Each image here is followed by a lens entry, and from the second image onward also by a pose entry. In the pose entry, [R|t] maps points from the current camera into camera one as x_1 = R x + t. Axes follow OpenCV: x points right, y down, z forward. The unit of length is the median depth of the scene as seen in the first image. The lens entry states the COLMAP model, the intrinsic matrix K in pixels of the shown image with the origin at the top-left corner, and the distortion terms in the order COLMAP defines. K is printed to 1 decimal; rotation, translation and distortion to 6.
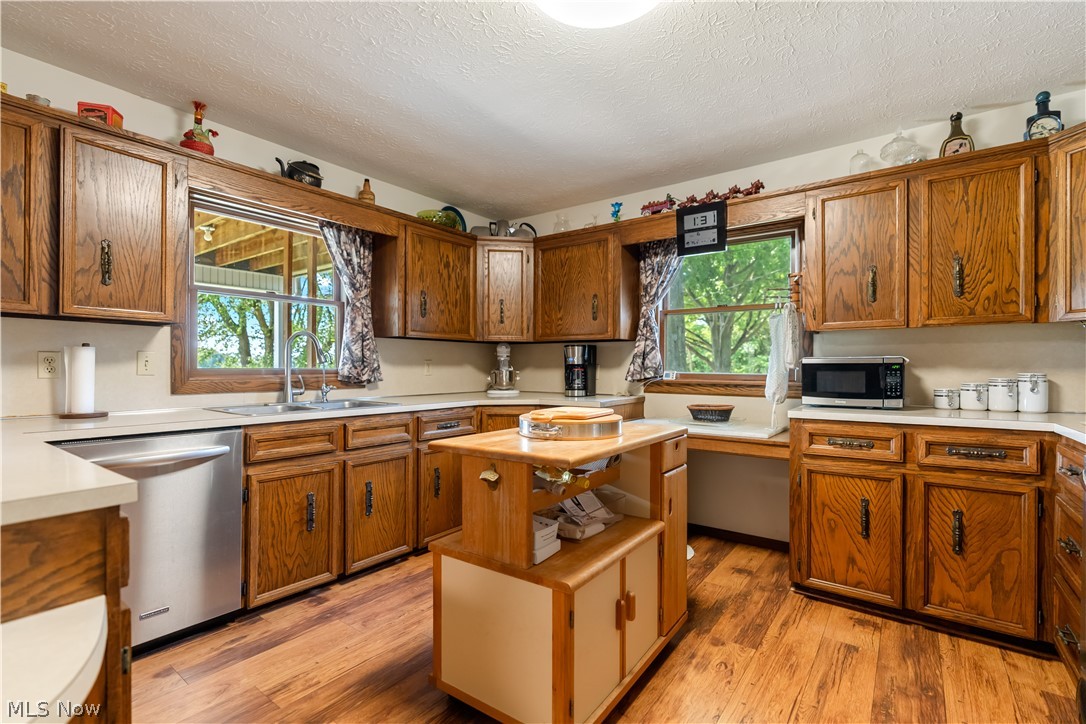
lens RADIAL K [[496.8, 0, 547.3], [0, 496.8, 371.2], [0, 0, 1]] dist [-0.003402, 0.001990]
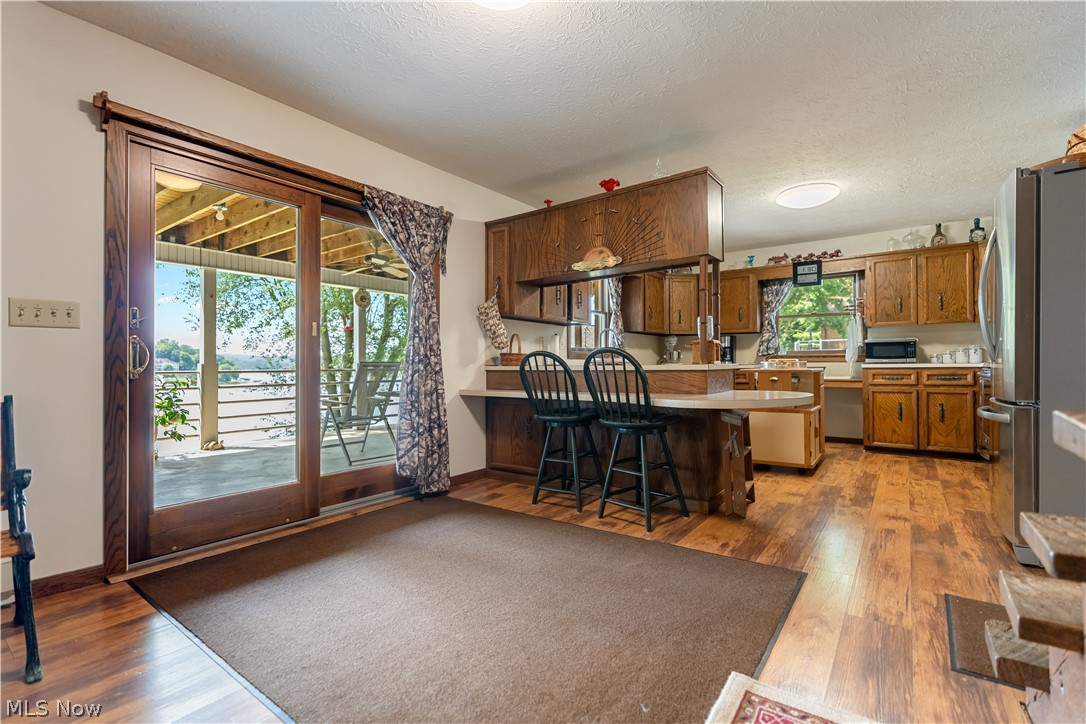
lens RADIAL K [[496.8, 0, 548.5], [0, 496.8, 364.8], [0, 0, 1]] dist [-0.003402, 0.001990]
pose [[0.999917, -0.007295, 0.010610, -0.864071], [0.007401, 0.999923, -0.009983, 0.091736], [-0.010536, 0.010061, 0.999894, -1.089950]]
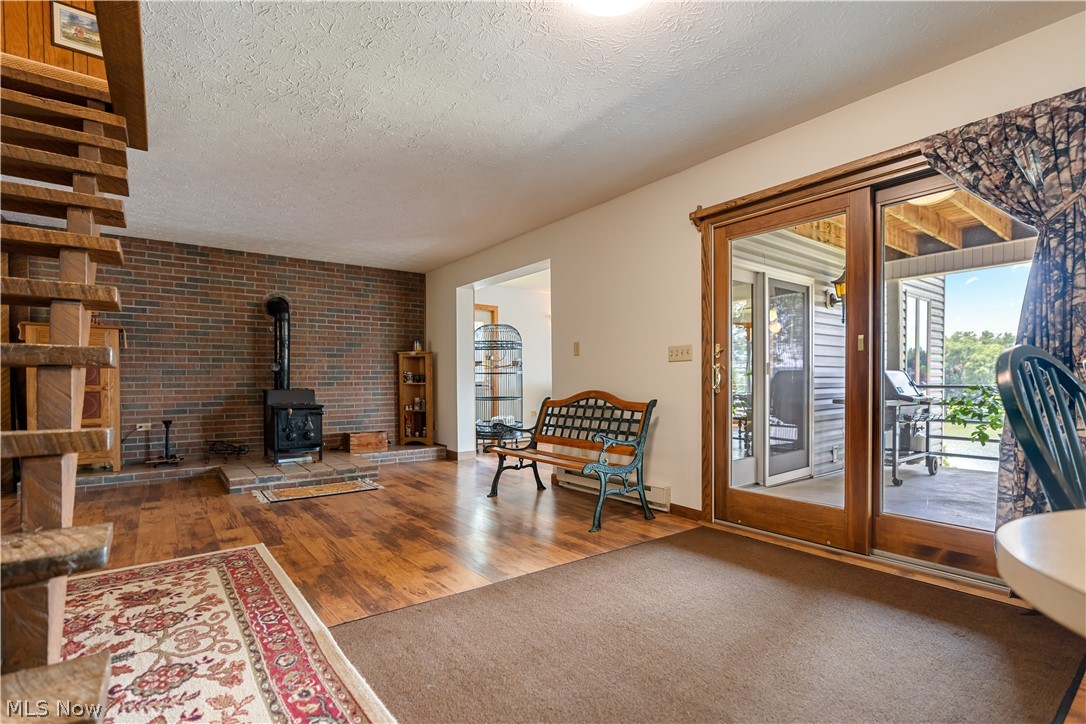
lens RADIAL K [[496.8, 0, 534.7], [0, 496.8, 387.9], [0, 0, 1]] dist [-0.003402, 0.001990]
pose [[-0.279424, 0.012660, -0.960084, -0.180884], [0.000838, 0.999916, 0.012941, 0.070989], [0.960168, 0.002811, -0.279411, -0.230420]]
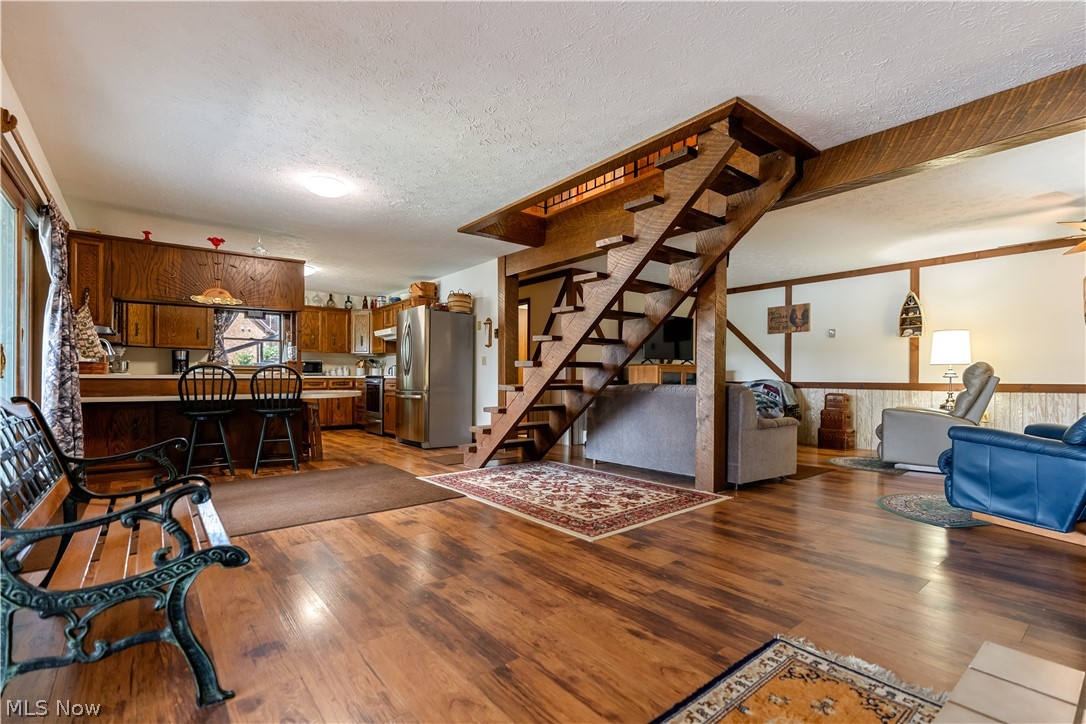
lens RADIAL K [[496.8, 0, 546.5], [0, 496.8, 378.5], [0, 0, 1]] dist [-0.003402, 0.001990]
pose [[0.240420, -0.000921, 0.970668, -2.292612], [-0.000475, 0.999999, 0.001067, 0.090948], [-0.970669, -0.000718, 0.240420, -1.384654]]
